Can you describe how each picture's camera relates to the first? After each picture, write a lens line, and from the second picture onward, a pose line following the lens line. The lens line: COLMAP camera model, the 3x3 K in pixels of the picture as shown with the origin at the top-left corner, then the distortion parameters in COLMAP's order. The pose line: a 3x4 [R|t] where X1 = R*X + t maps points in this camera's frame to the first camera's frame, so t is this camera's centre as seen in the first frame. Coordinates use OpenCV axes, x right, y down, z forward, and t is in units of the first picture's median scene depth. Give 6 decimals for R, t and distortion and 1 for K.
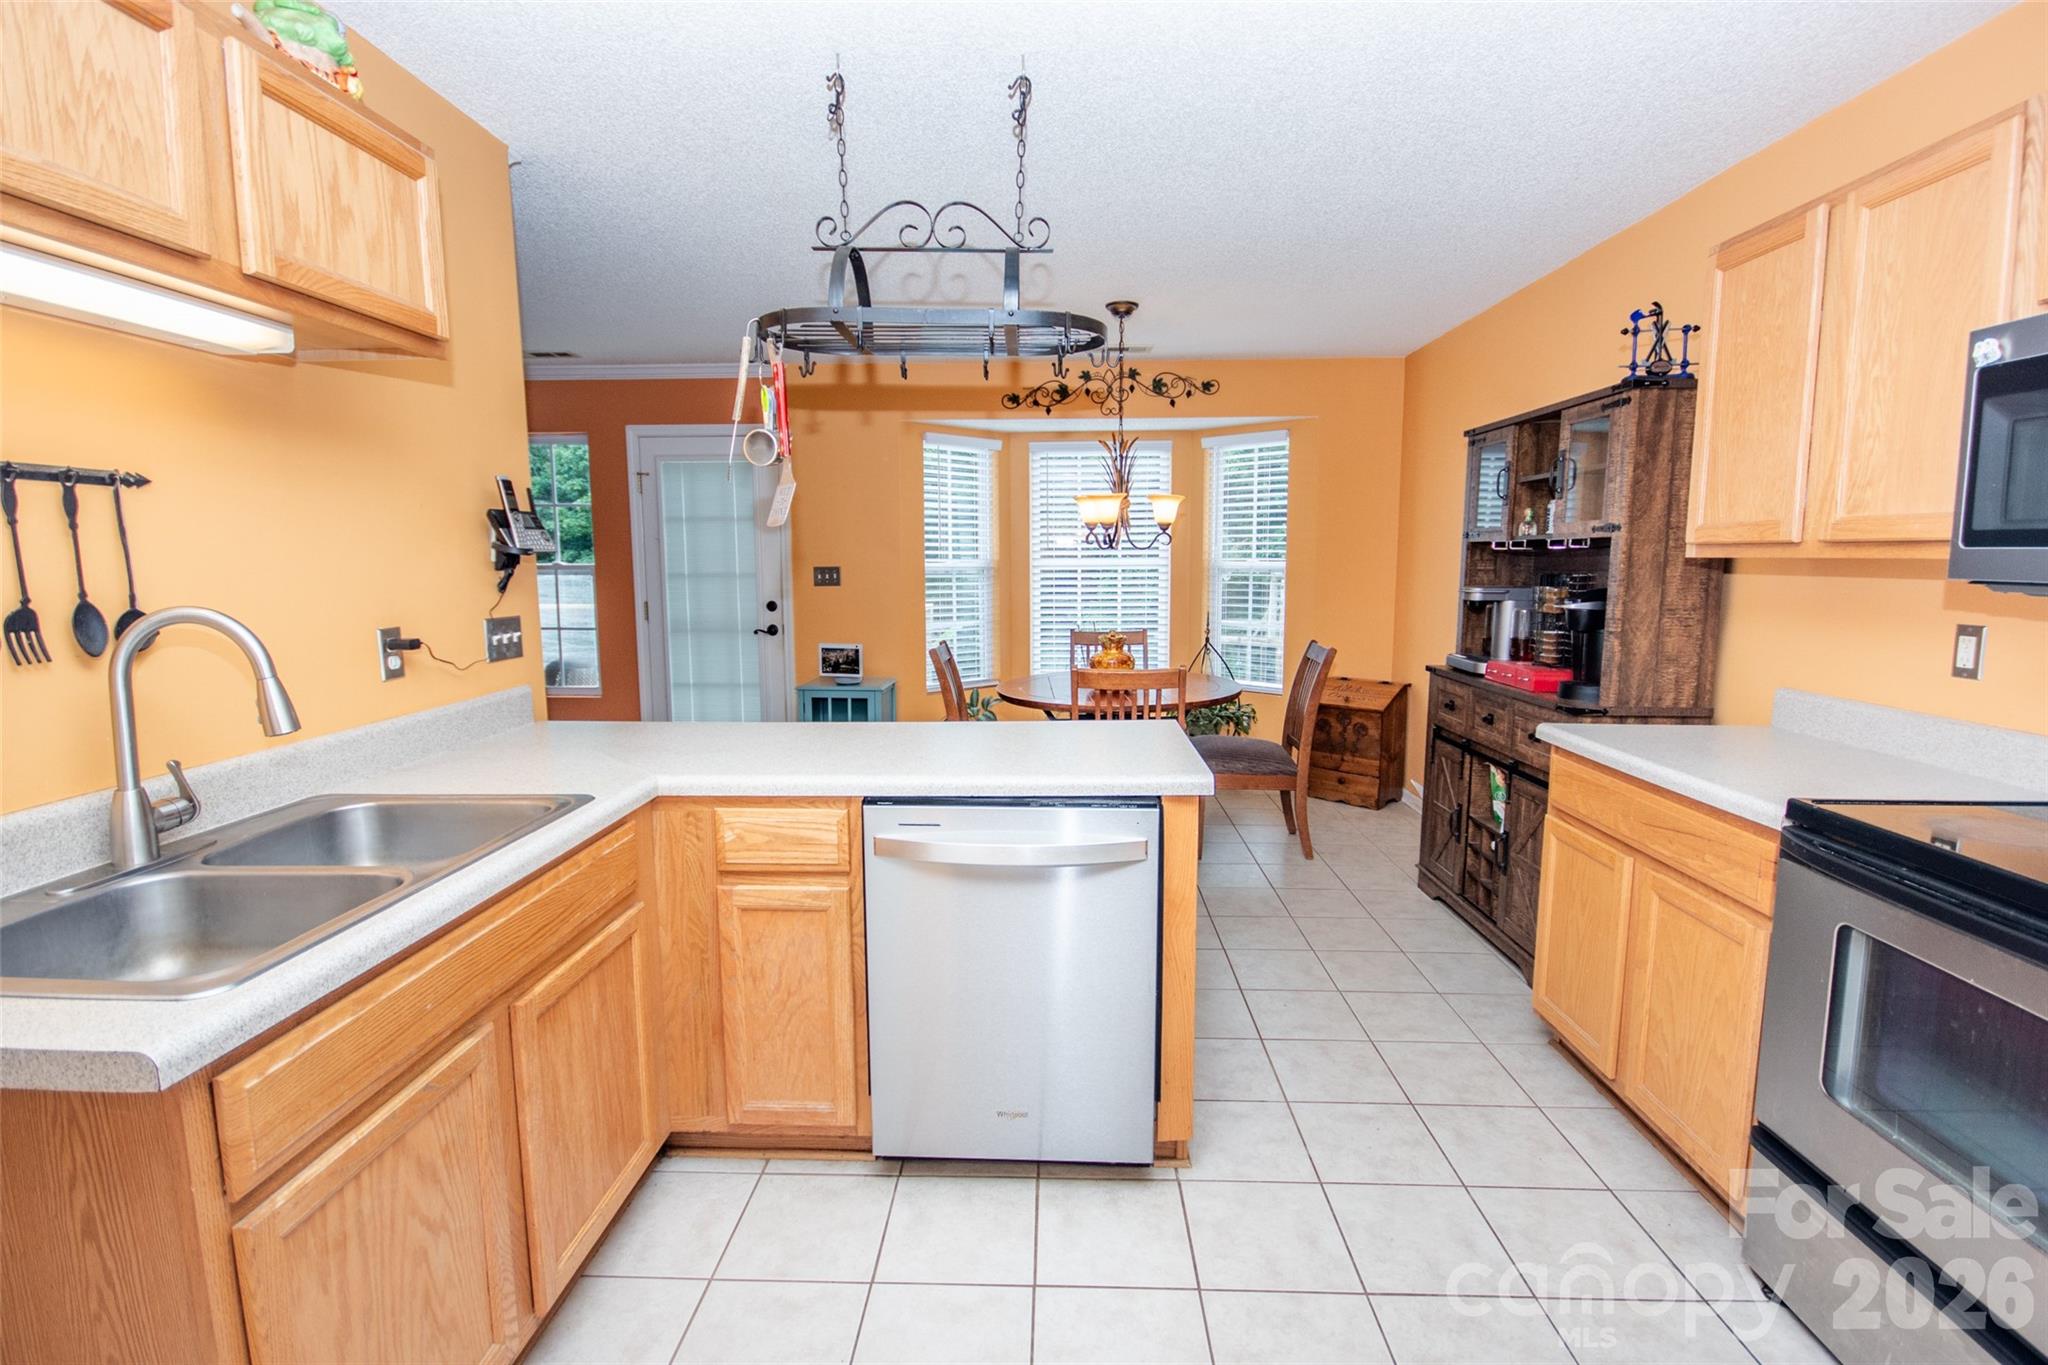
lens RADIAL K [[932.8, 0, 1018.1], [0, 932.8, 683.6], [0, 0, 1]] dist [0.000104, -0.003941]
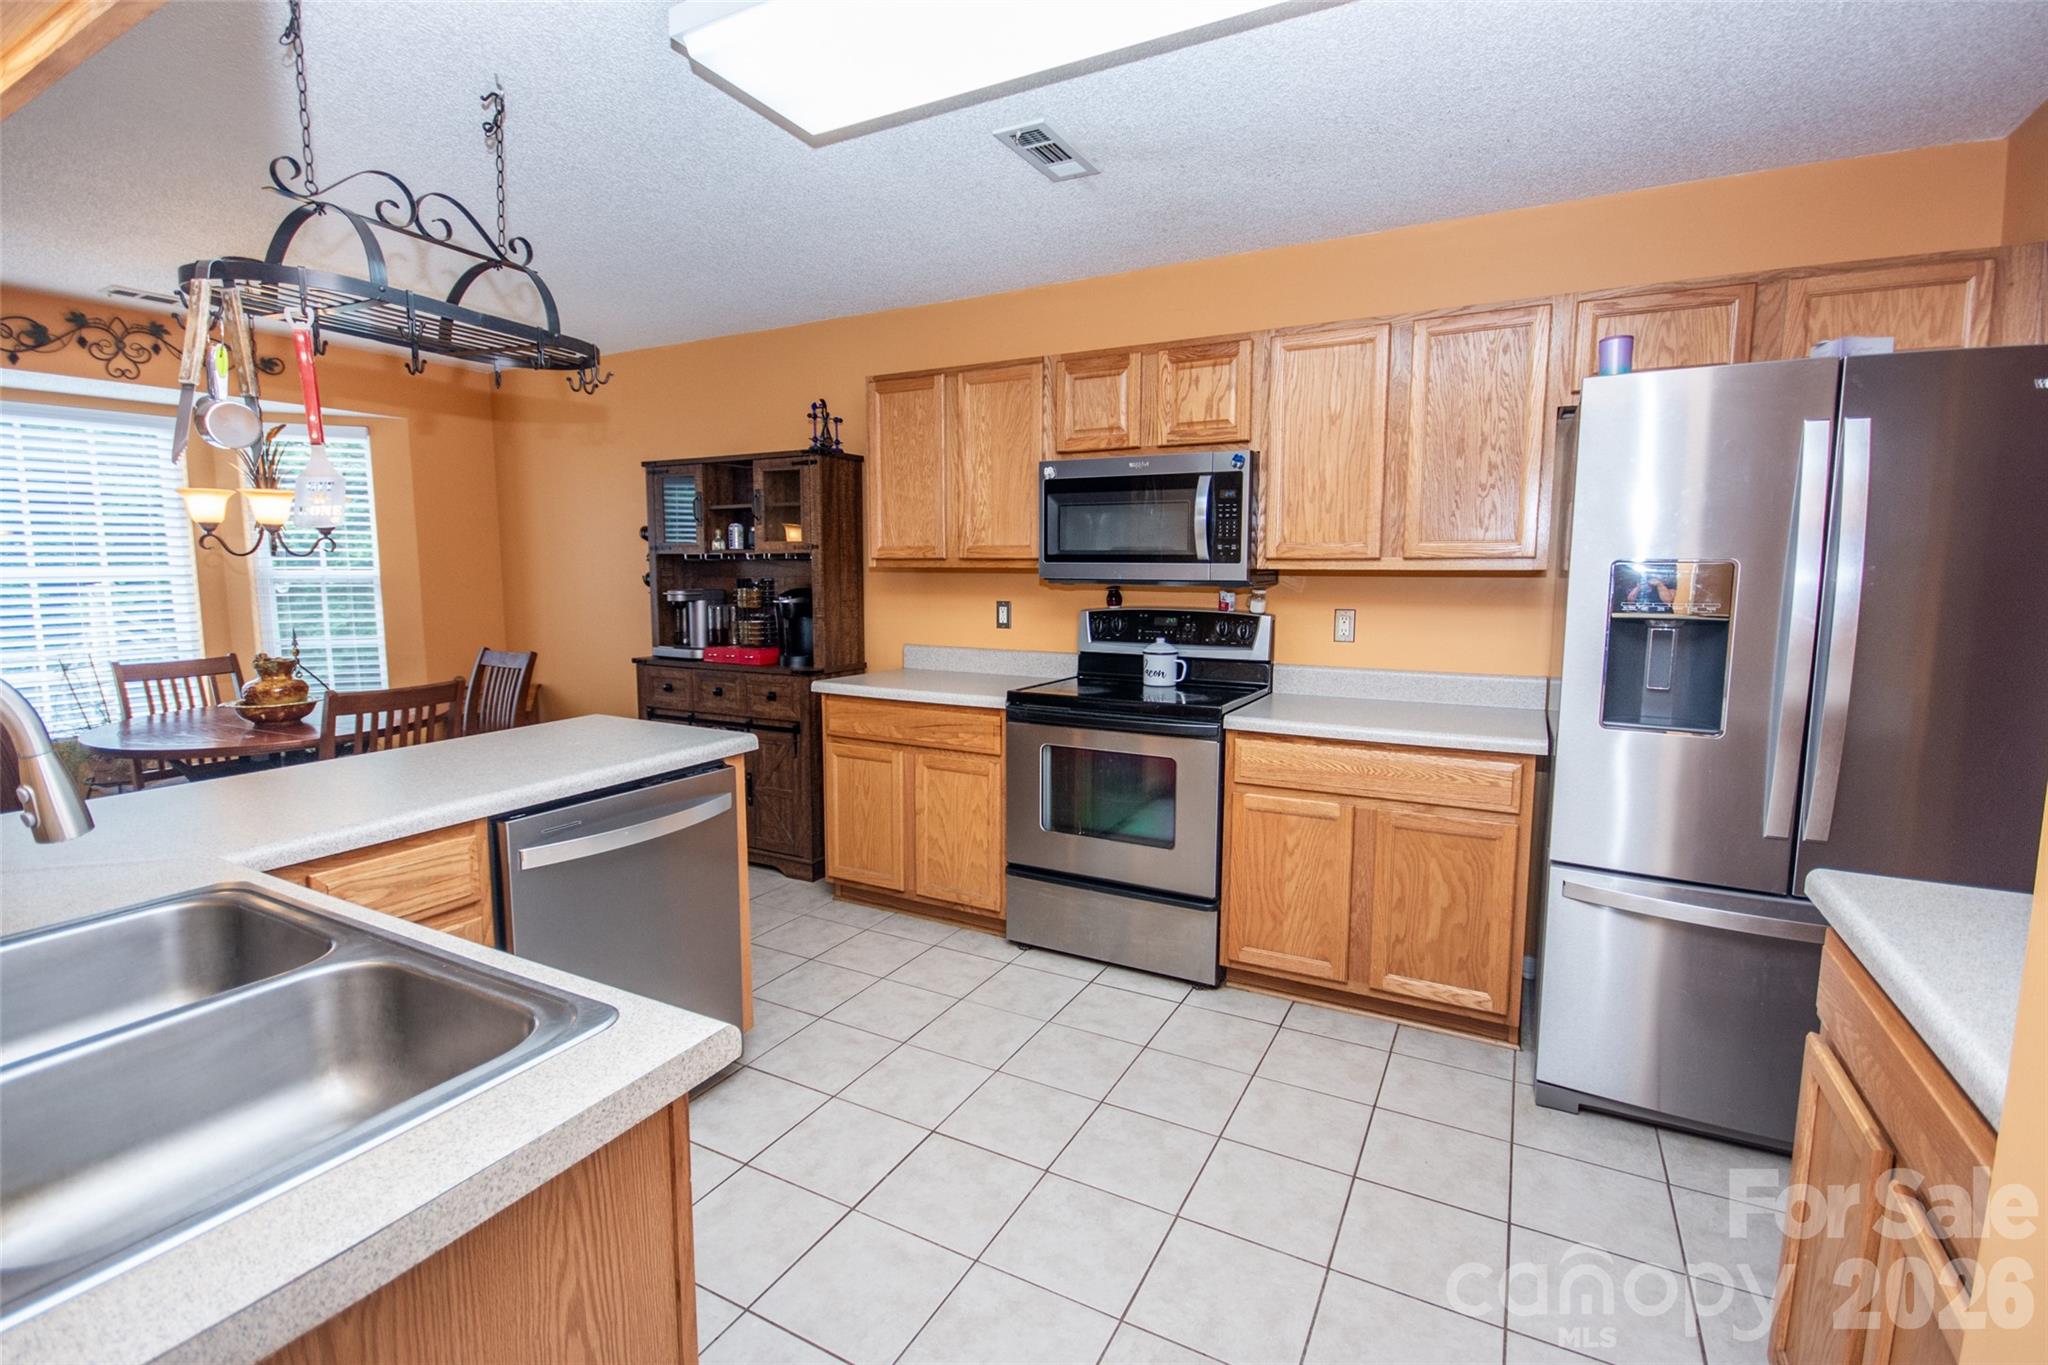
lens RADIAL K [[932.8, 0, 1011.3], [0, 932.8, 685.0], [0, 0, 1]] dist [0.000104, -0.003941]
pose [[0.445230, -0.108932, 0.888765, -0.582295], [0.116511, 0.991182, 0.063118, -0.006733], [-0.887804, 0.075449, 0.453996, 0.068555]]
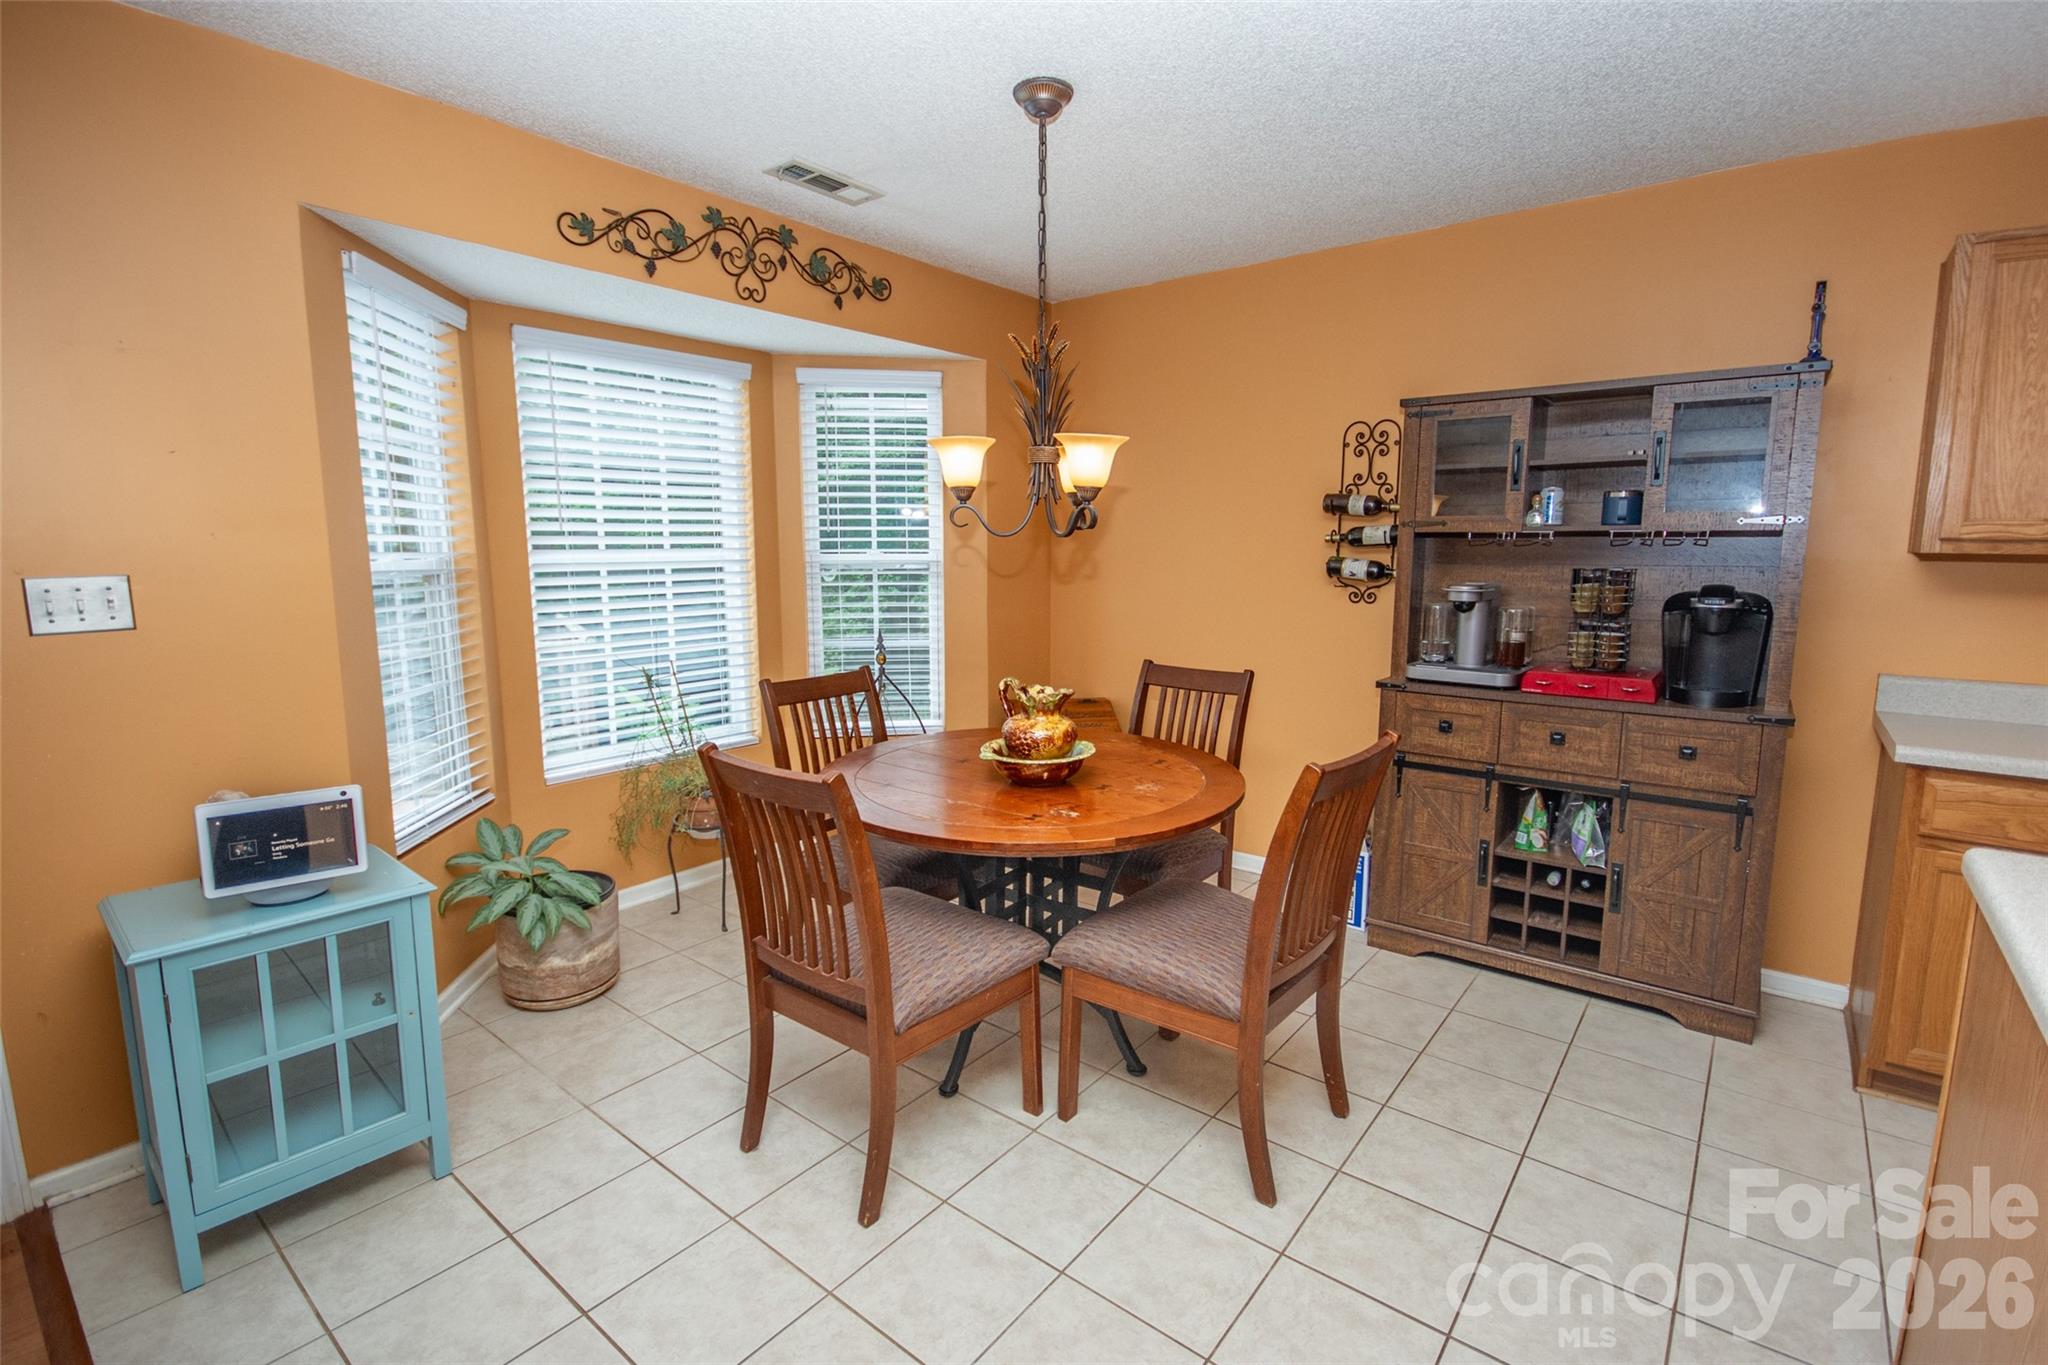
lens RADIAL K [[932.8, 0, 1040.5], [0, 932.8, 675.1], [0, 0, 1]] dist [0.000104, -0.003941]
pose [[0.594137, -0.106335, 0.797305, -0.579704], [0.104308, 0.993039, 0.054711, -0.147734], [-0.797572, 0.050659, 0.601092, 1.088298]]
